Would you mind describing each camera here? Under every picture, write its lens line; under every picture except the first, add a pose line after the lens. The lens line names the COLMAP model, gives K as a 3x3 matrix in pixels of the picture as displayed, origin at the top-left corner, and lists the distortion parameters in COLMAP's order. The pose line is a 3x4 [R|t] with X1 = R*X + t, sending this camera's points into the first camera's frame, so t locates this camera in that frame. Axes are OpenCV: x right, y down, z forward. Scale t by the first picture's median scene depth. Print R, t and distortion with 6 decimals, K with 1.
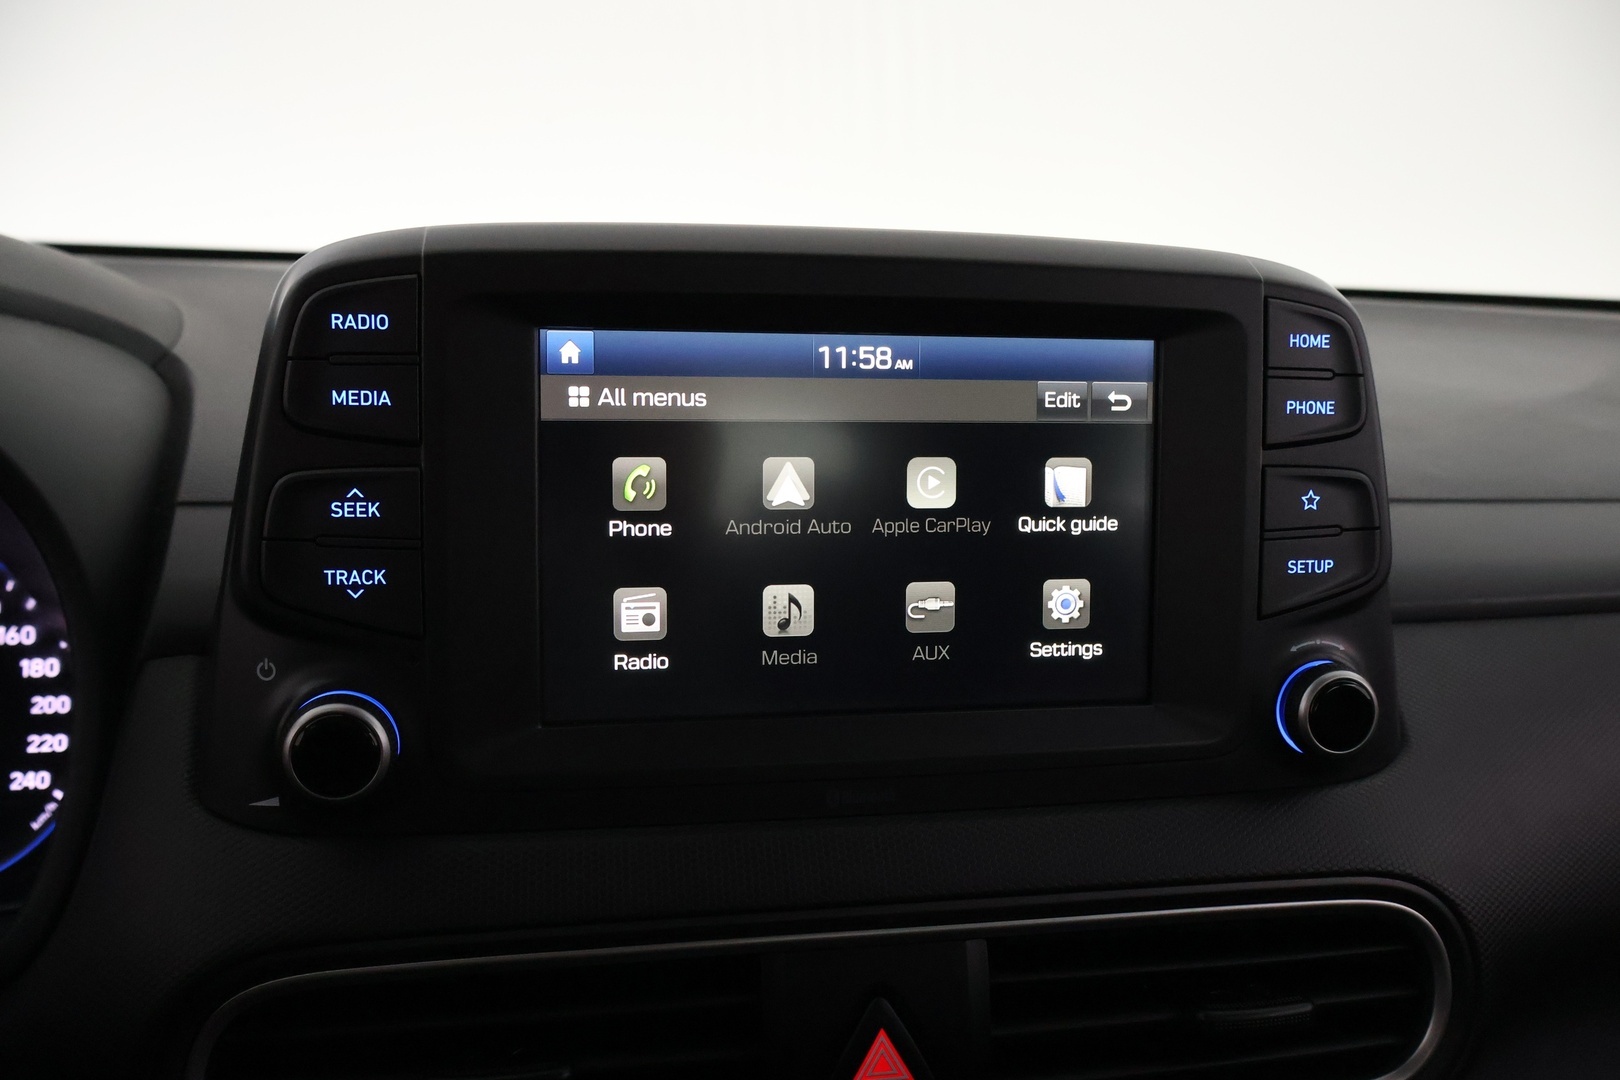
lens RADIAL K [[1350.4, 0, 791.9], [0, 1350.4, 526.2], [0, 0, 1]] dist [0.013803, -0.003322]
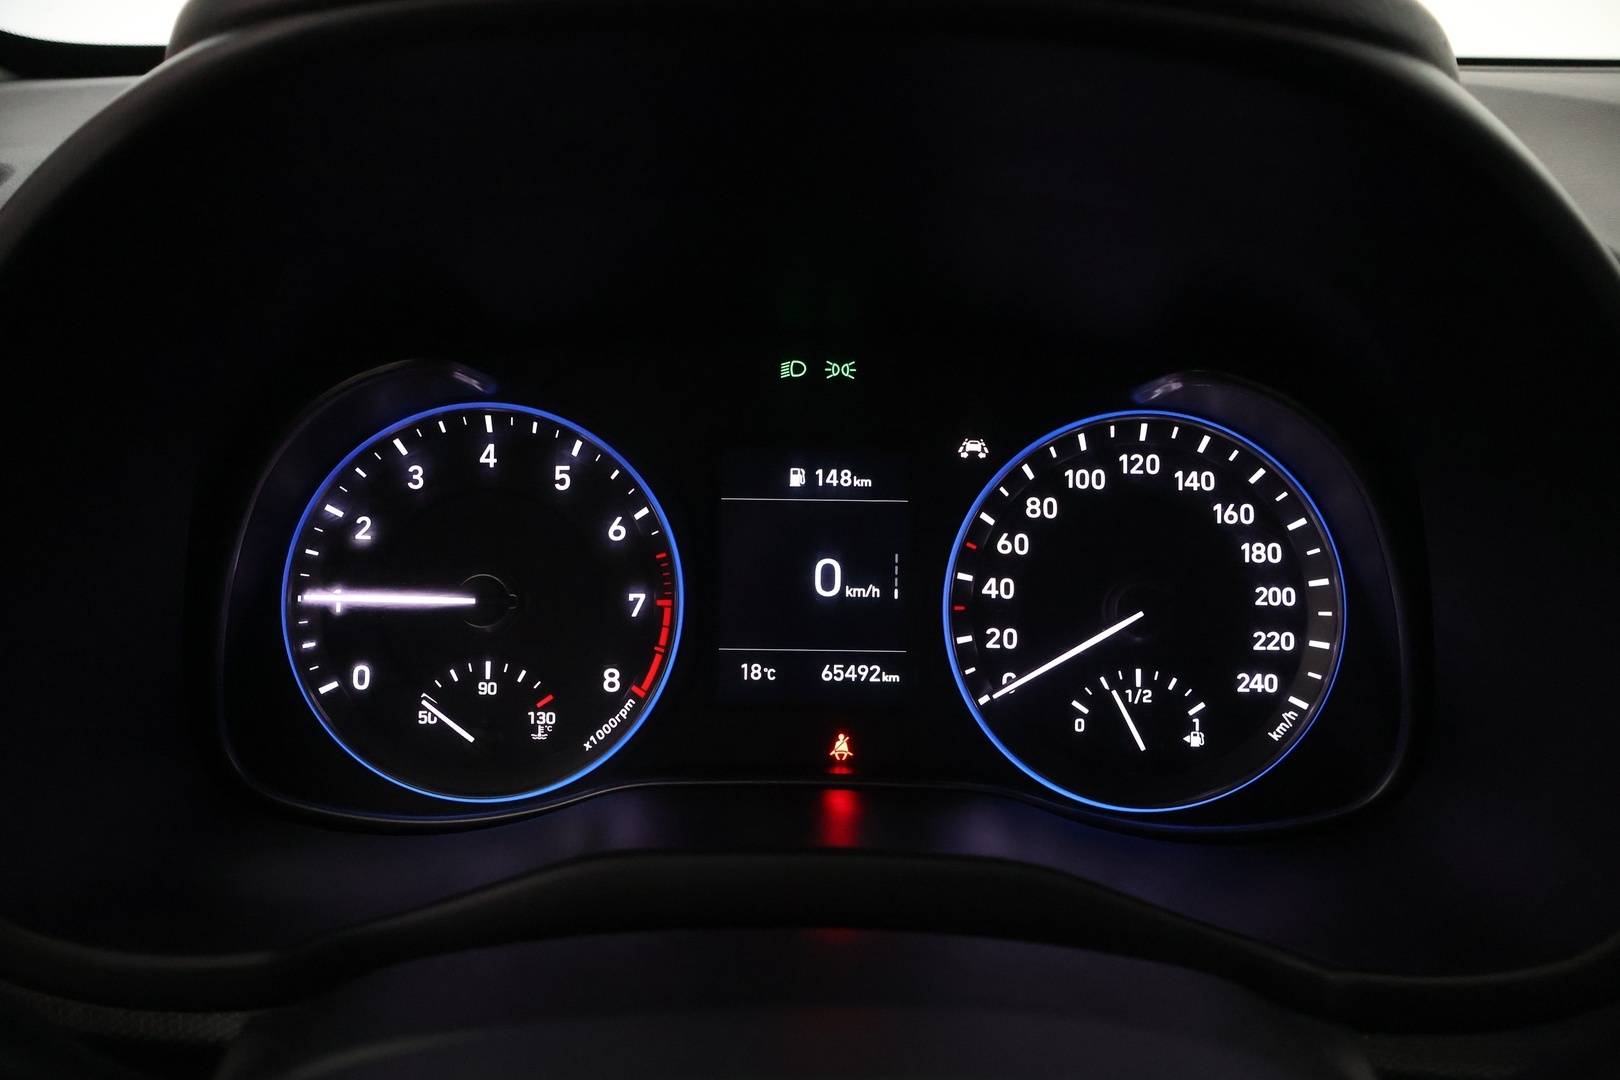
lens RADIAL K [[1354.0, 0, 810.0], [0, 1354.0, 540.0], [0, 0, 1]] dist [0.006836, 0.003182]
pose [[0.982422, 0.042461, -0.181783, -0.874505], [-0.015580, 0.989040, 0.146823, -0.030762], [0.186025, -0.141410, 0.972316, 0.156678]]
